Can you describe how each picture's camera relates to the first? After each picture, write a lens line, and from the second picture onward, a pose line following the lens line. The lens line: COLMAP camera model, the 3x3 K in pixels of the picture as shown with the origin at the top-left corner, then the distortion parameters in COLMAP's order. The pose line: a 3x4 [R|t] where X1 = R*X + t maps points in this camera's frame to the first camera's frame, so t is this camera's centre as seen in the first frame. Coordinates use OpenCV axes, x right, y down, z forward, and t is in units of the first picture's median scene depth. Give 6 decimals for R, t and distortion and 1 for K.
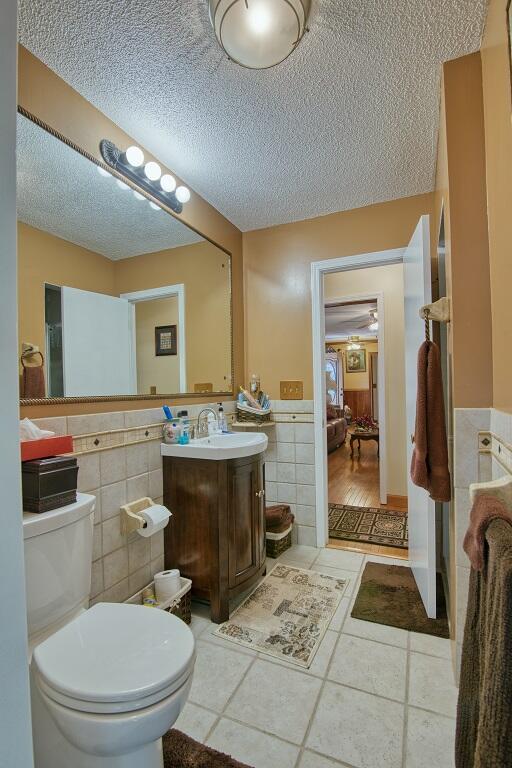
lens RADIAL K [[357.6, 0, 255.0], [0, 357.6, 386.4], [0, 0, 1]] dist [-0.018552, 0.001881]
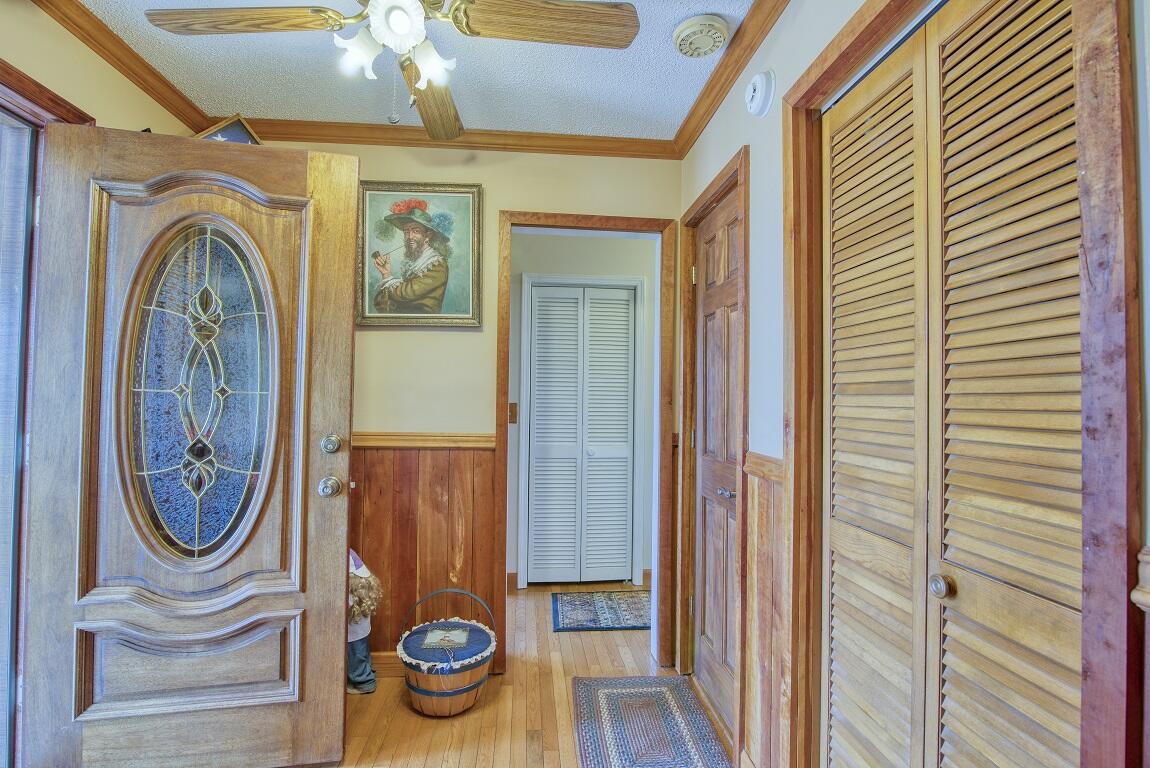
lens RADIAL K [[535.4, 0, 578.3], [0, 535.4, 384.4], [0, 0, 1]] dist [-0.018552, 0.001881]
pose [[0.862428, 0.042774, 0.504370, 0.229062], [-0.031087, 0.999018, -0.031568, -0.010116], [-0.505225, 0.011546, 0.862910, 0.772856]]
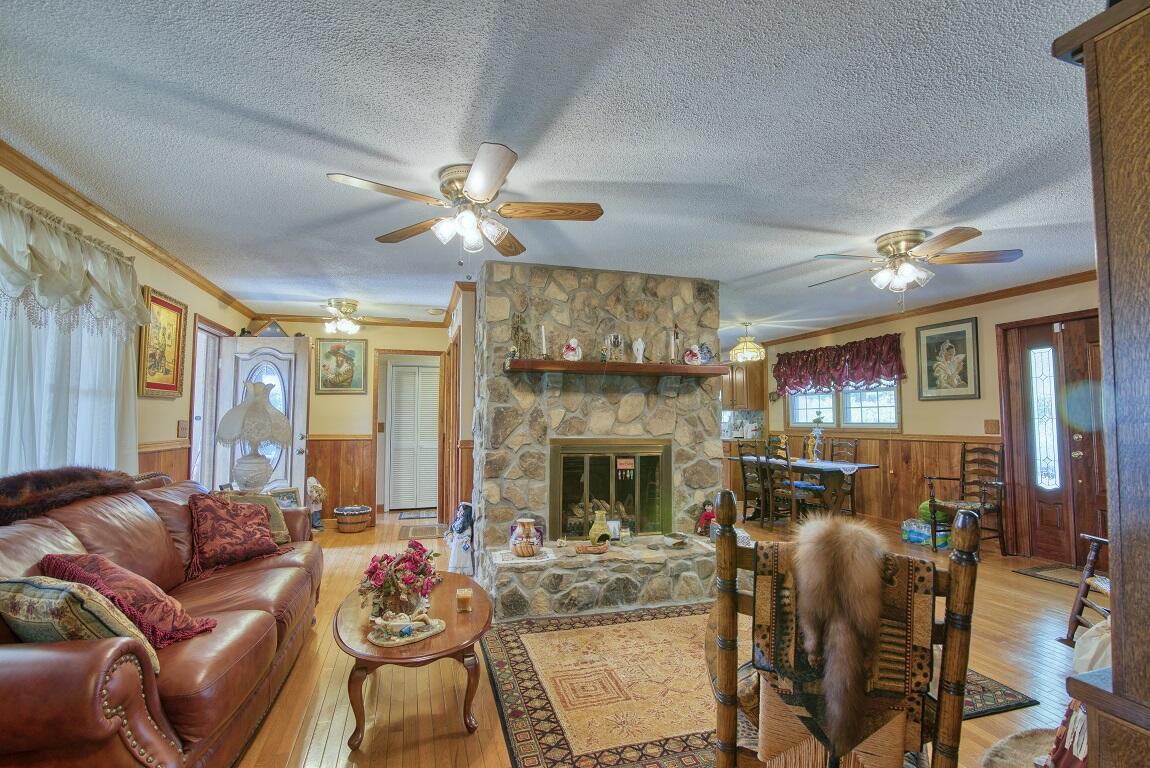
lens RADIAL K [[535.4, 0, 582.7], [0, 535.4, 387.1], [0, 0, 1]] dist [-0.018552, 0.001881]
pose [[0.741287, 0.059472, 0.668549, 0.079493], [-0.017452, 0.997438, -0.069378, -0.010068], [-0.670962, 0.039762, 0.740425, 0.365644]]
